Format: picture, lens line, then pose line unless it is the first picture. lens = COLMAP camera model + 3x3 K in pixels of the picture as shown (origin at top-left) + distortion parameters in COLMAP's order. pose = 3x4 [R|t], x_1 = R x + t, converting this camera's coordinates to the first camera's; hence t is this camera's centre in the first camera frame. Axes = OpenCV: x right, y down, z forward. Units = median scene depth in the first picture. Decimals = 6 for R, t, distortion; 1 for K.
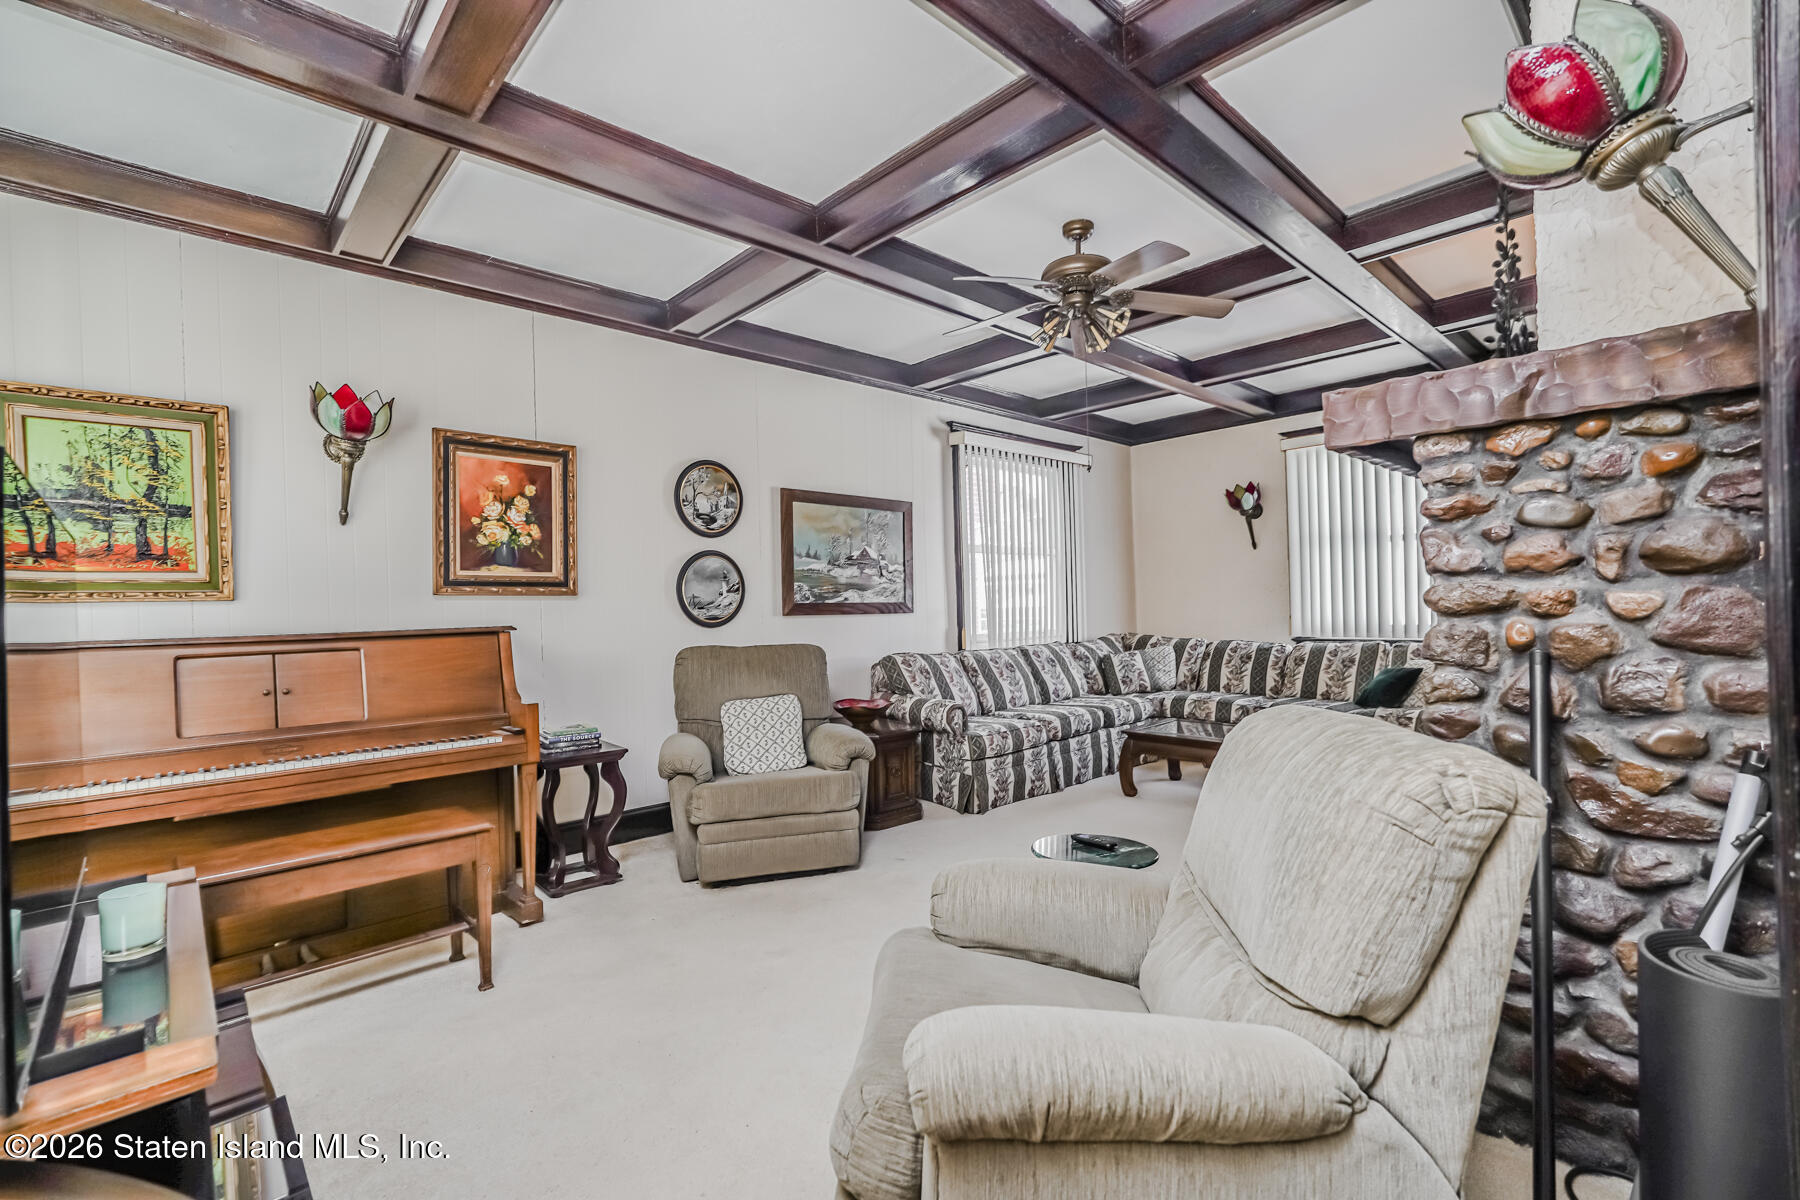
lens RADIAL K [[806.9, 0, 900.0], [0, 806.9, 600.0], [0, 0, 1]] dist [-0.000954, -0.000088]
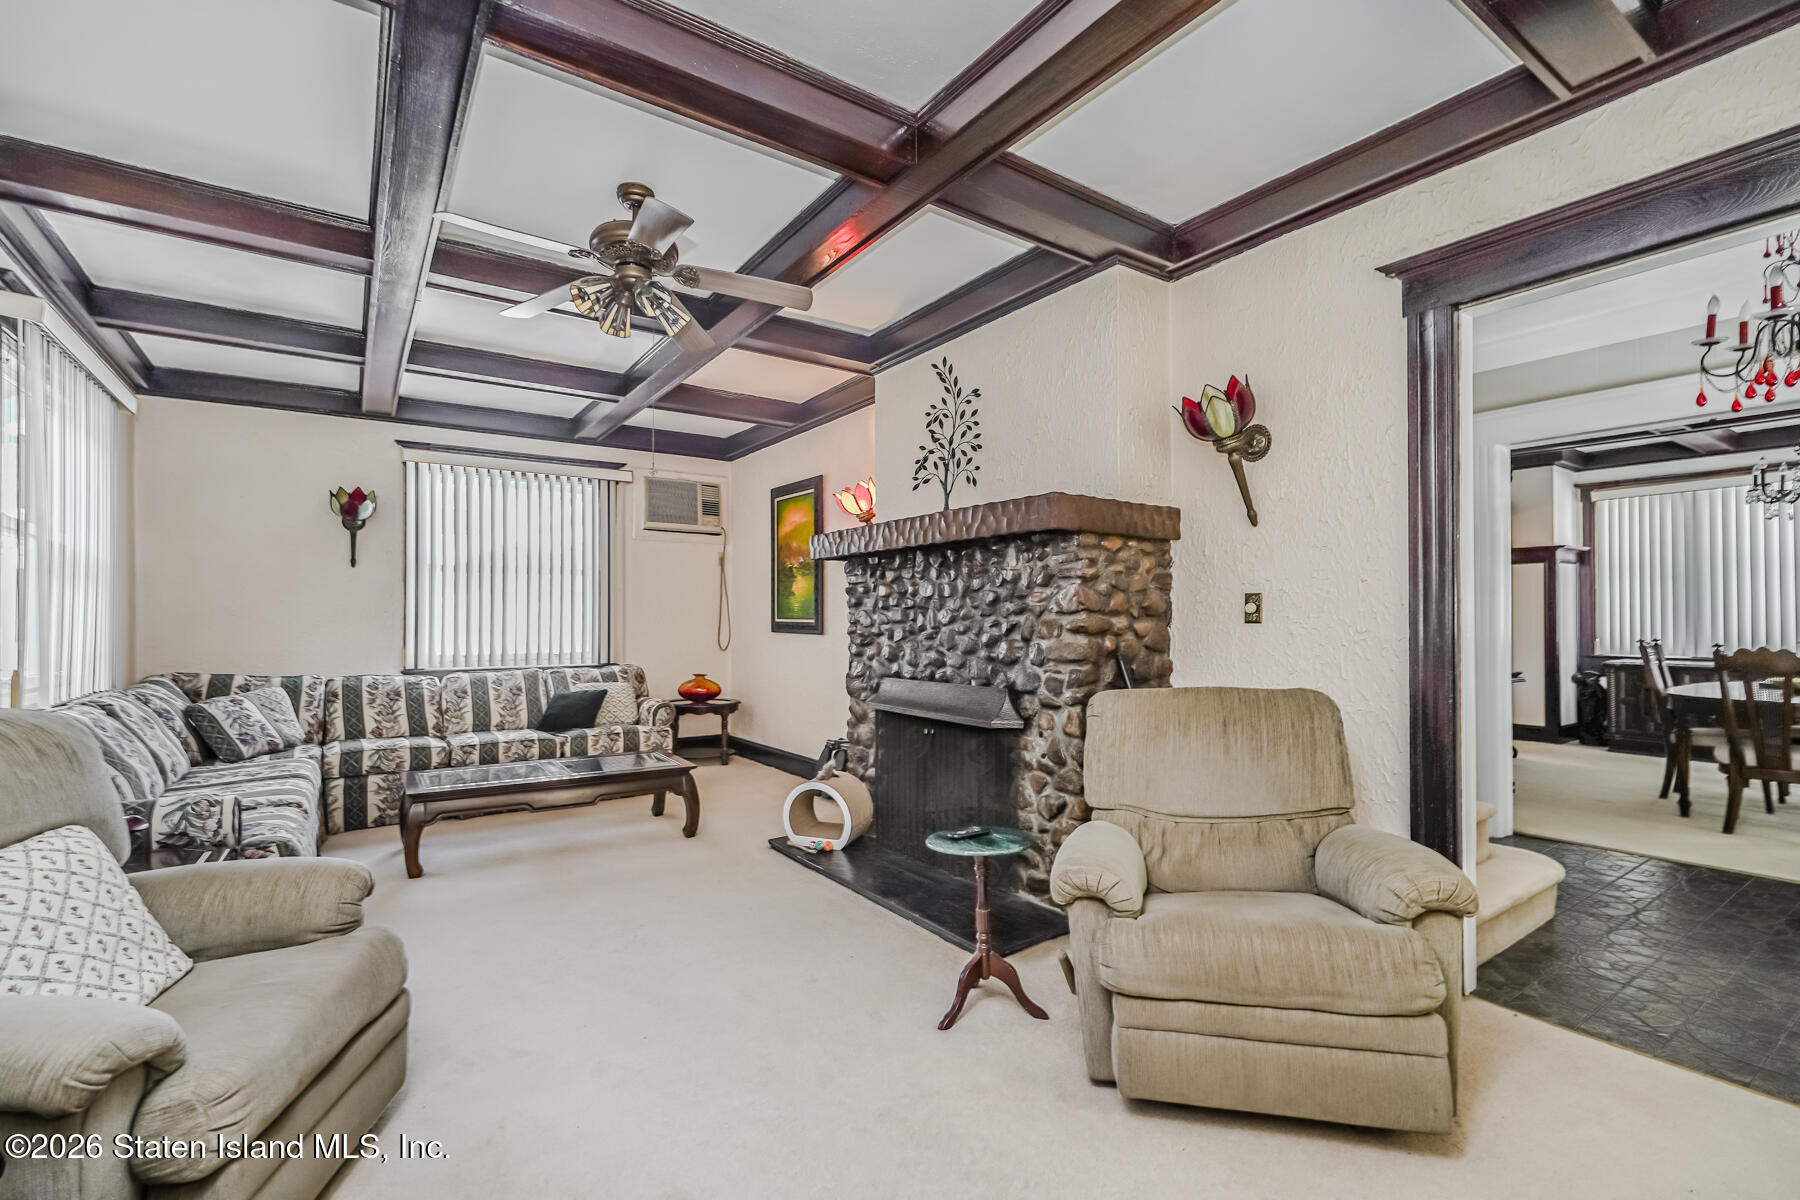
lens RADIAL K [[806.9, 0, 900.0], [0, 806.9, 600.0], [0, 0, 1]] dist [-0.000954, -0.000088]
pose [[0.143258, 0.053197, 0.988255, -0.369280], [-0.009816, 0.998582, -0.052330, 0.012449], [-0.989637, -0.002204, 0.143577, 0.380439]]
